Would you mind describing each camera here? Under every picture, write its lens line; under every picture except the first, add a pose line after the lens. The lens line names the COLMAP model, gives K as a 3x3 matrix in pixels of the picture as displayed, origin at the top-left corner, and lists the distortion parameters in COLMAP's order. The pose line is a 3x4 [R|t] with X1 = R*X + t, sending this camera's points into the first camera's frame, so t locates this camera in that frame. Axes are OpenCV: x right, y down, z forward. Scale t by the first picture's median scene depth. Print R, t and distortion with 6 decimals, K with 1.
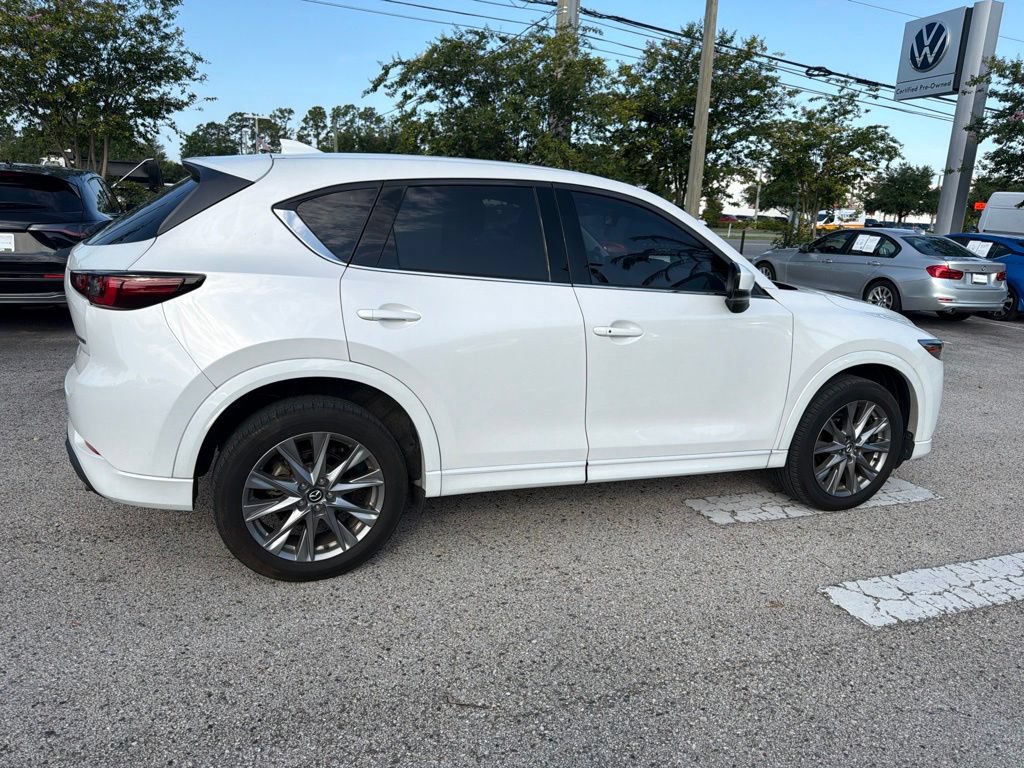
lens RADIAL K [[729.6, 0, 505.6], [0, 729.6, 388.3], [0, 0, 1]] dist [0.017946, -0.021996]
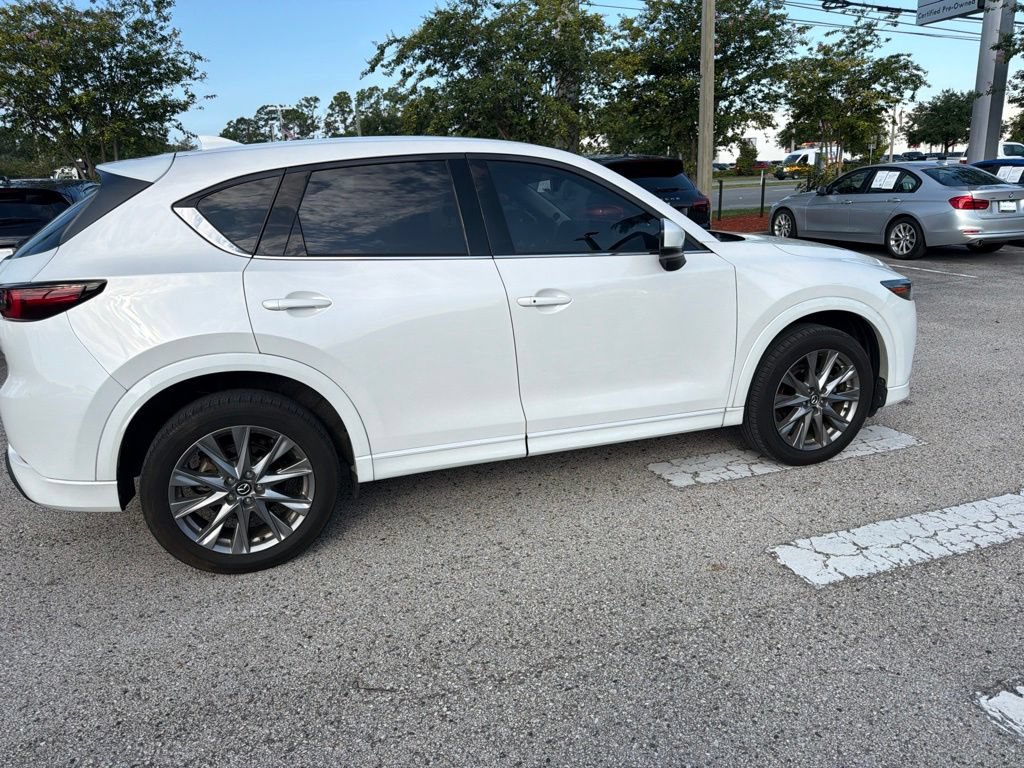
lens RADIAL K [[729.6, 0, 507.9], [0, 729.6, 379.0], [0, 0, 1]] dist [0.017946, -0.021996]
pose [[0.995110, -0.075378, -0.063822, 0.136542], [0.077125, 0.996699, 0.025360, -0.001091], [0.061700, -0.030158, 0.997639, 0.014970]]
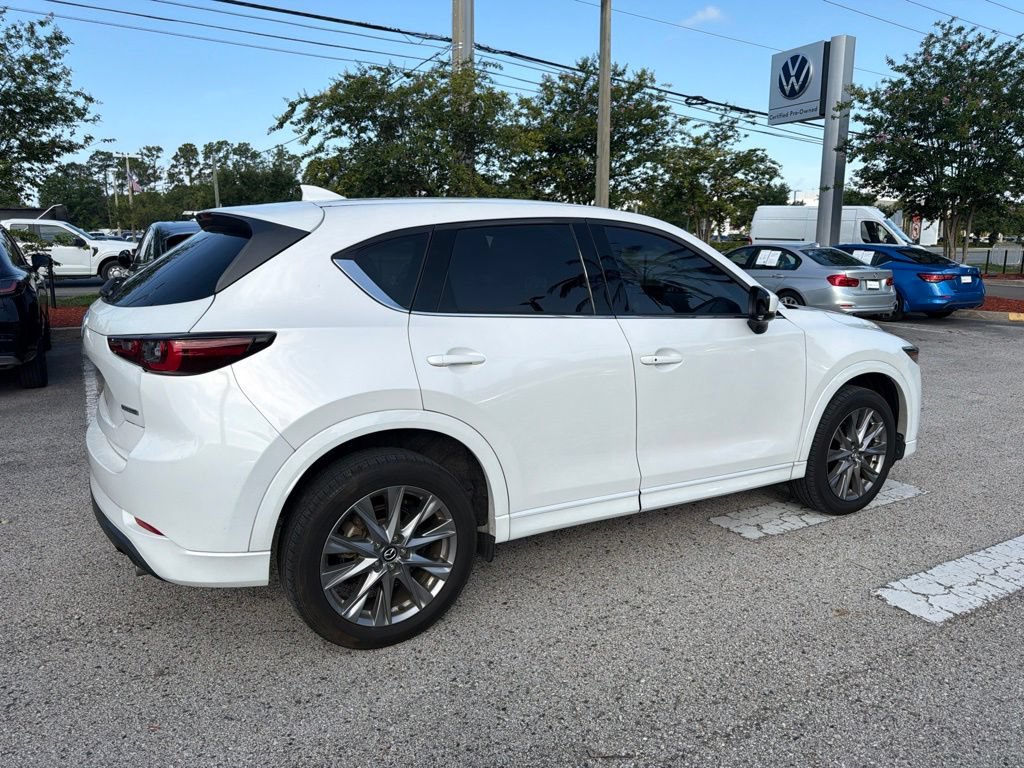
lens RADIAL K [[729.6, 0, 505.3], [0, 729.6, 378.1], [0, 0, 1]] dist [0.017946, -0.021996]
pose [[0.986833, -0.072009, 0.144826, -0.179656], [0.079091, 0.995907, -0.043746, -0.021310], [-0.141083, 0.054624, 0.988490, 0.021453]]
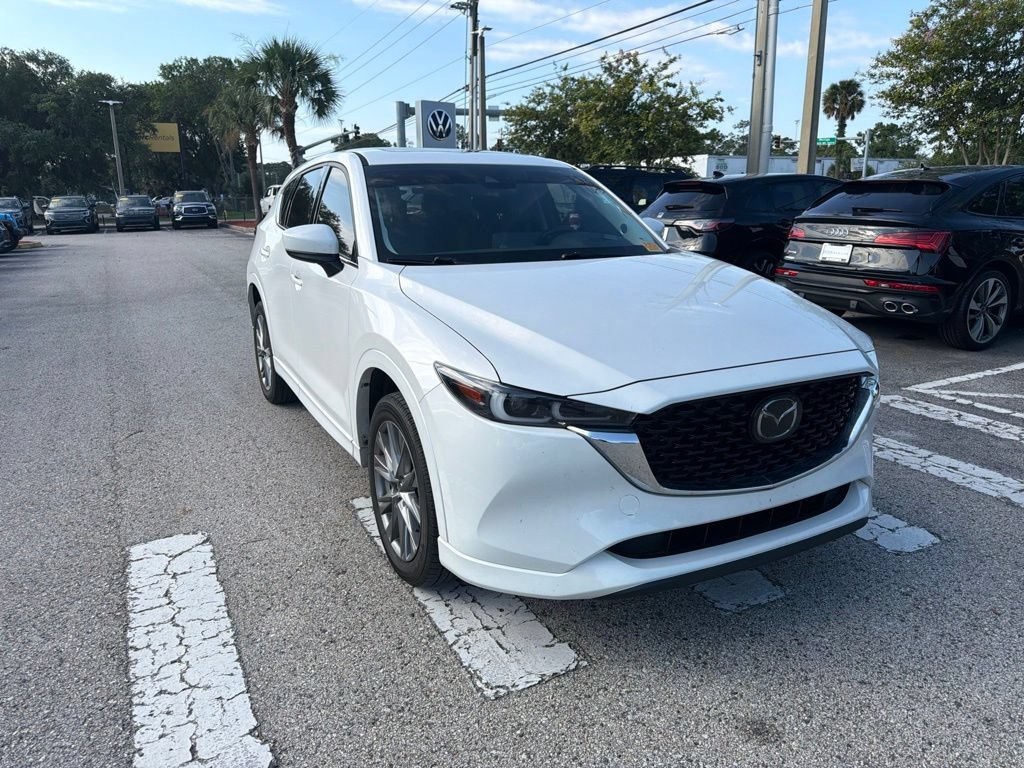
lens RADIAL K [[729.6, 0, 506.3], [0, 729.6, 379.4], [0, 0, 1]] dist [0.017946, -0.021996]
pose [[0.103819, 0.194415, -0.975410, 1.205429], [-0.228926, 0.959049, 0.166788, -0.172427], [0.967892, 0.205981, 0.144074, 1.017586]]
